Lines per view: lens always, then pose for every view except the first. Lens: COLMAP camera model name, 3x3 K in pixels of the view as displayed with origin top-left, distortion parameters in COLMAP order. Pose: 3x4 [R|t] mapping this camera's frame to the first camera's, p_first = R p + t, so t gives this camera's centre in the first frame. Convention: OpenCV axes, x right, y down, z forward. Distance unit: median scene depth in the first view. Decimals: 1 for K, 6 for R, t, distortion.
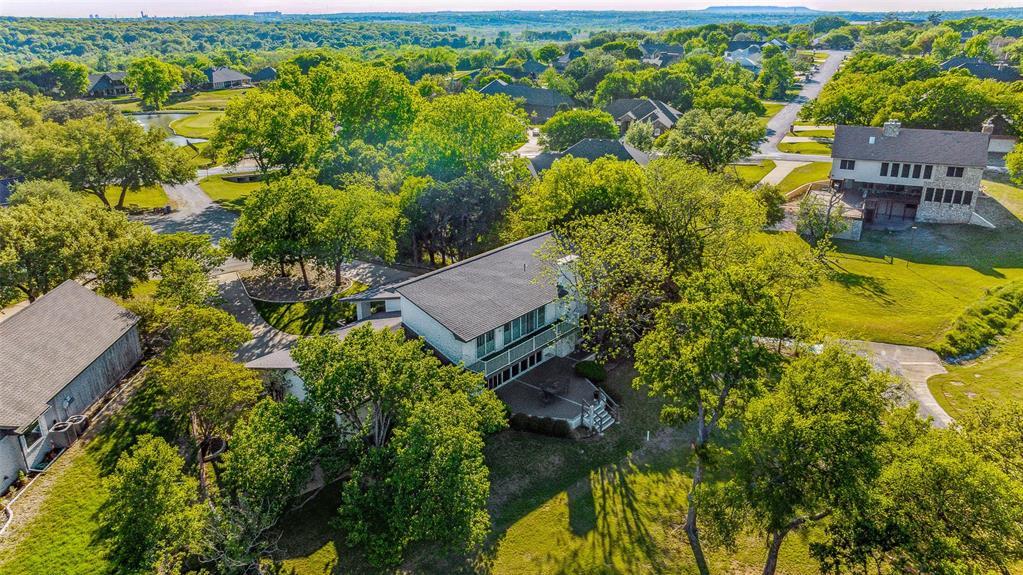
lens RADIAL K [[728.0, 0, 511.5], [0, 728.0, 287.5], [0, 0, 1]] dist [-0.064147, 0.089039]
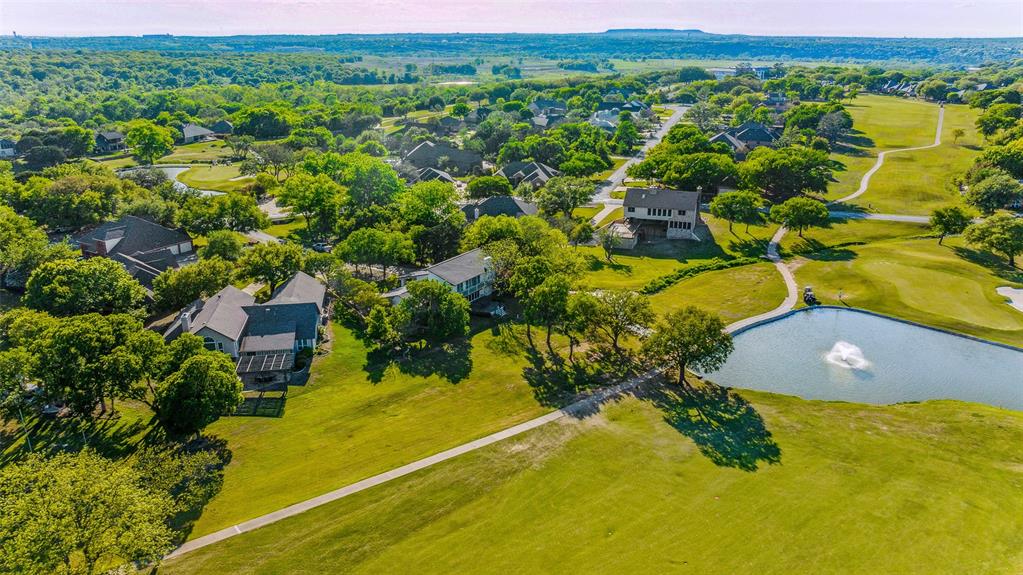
lens RADIAL K [[728.0, 0, 511.5], [0, 728.0, 287.5], [0, 0, 1]] dist [-0.064147, 0.089039]
pose [[0.991954, -0.035123, 0.121630, -0.084171], [0.038867, 0.998837, -0.028545, 0.076230], [-0.120486, 0.033043, 0.992165, -0.847777]]
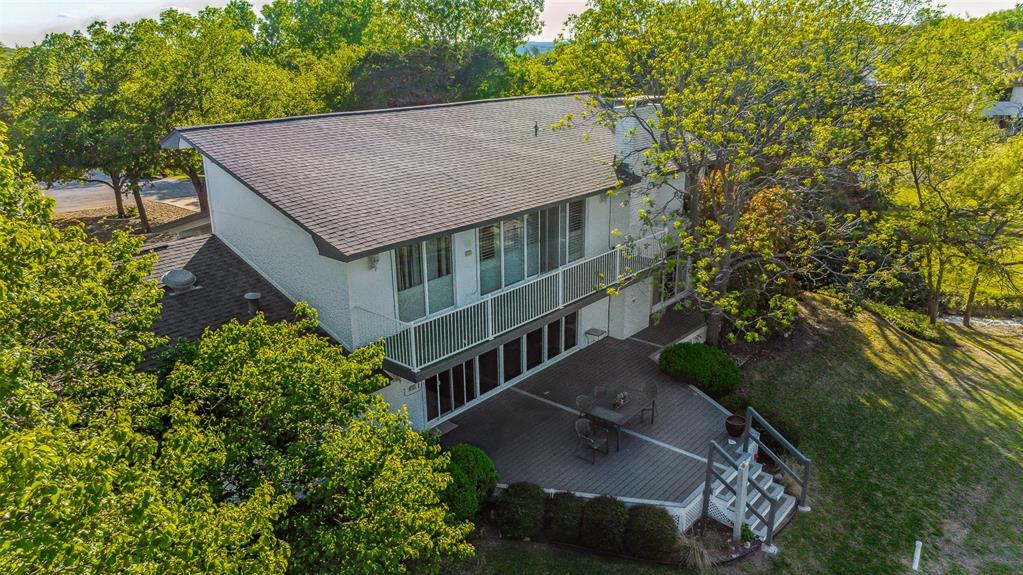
lens RADIAL K [[728.0, 0, 511.5], [0, 728.0, 287.5], [0, 0, 1]] dist [-0.064147, 0.089039]
pose [[0.999807, -0.002530, -0.019505, 0.006222], [0.001766, 0.999234, -0.039096, 0.043305], [0.019589, 0.039054, 0.999045, 0.298443]]
